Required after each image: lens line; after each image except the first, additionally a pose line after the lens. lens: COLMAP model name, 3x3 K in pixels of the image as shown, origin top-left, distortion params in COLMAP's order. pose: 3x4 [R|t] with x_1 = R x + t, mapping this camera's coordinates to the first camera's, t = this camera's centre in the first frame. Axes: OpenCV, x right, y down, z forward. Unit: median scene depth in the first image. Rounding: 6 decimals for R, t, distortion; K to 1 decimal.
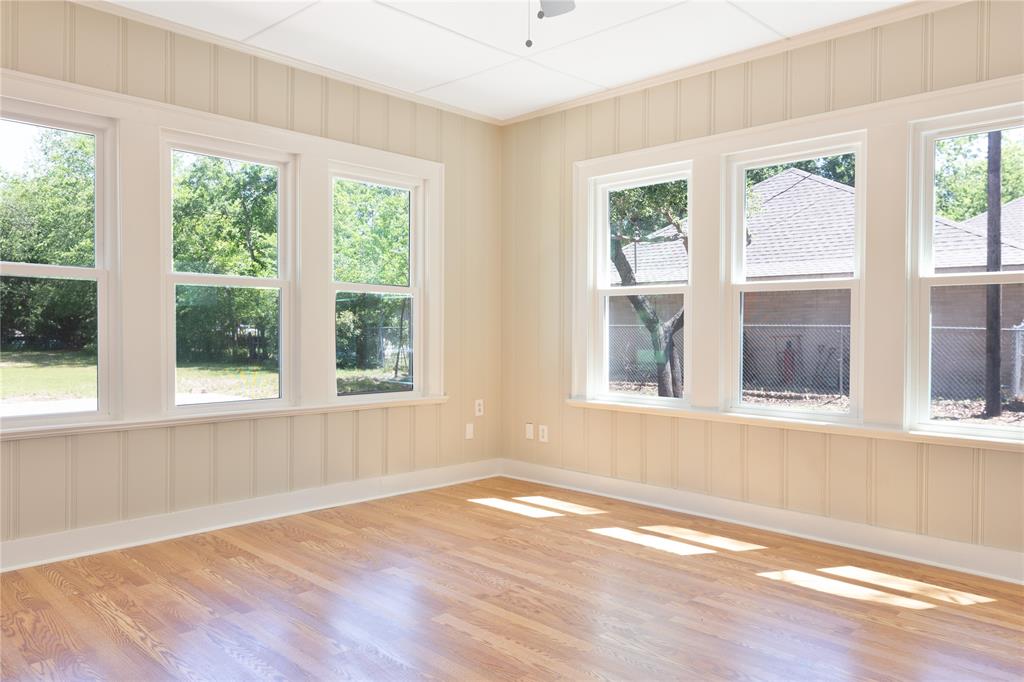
lens RADIAL K [[702.6, 0, 515.3], [0, 702.6, 333.6], [0, 0, 1]] dist [-0.003596, 0.001407]
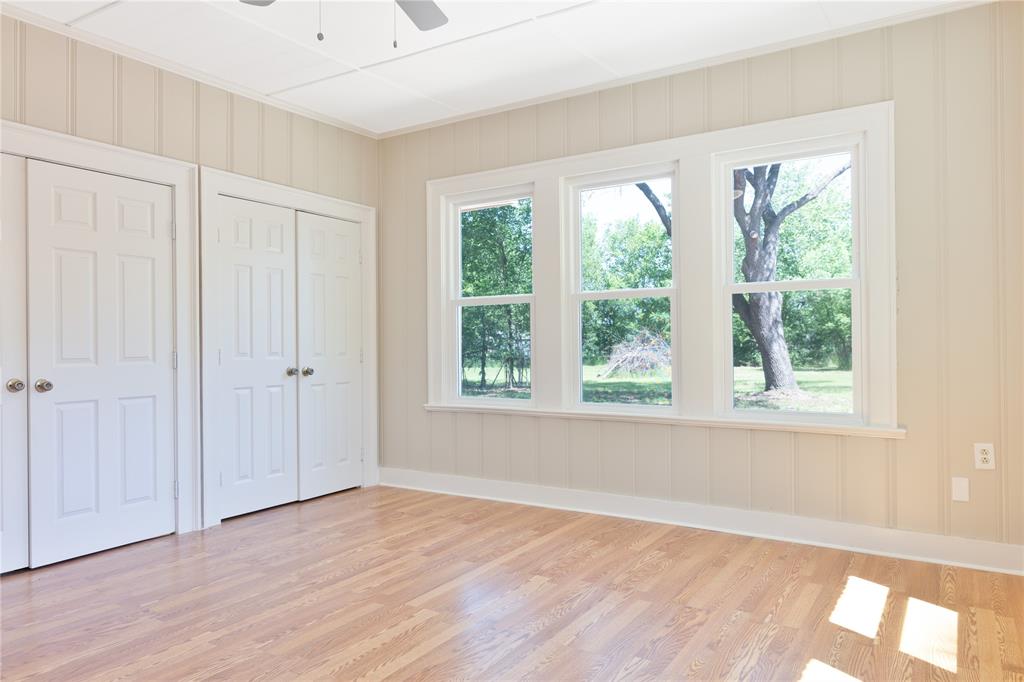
lens RADIAL K [[702.6, 0, 523.8], [0, 702.6, 339.6], [0, 0, 1]] dist [-0.003596, 0.001407]
pose [[0.209690, -0.005371, -0.977753, 0.743183], [0.010617, 0.999938, -0.003216, -0.003702], [0.977710, -0.009706, 0.209734, 0.706856]]
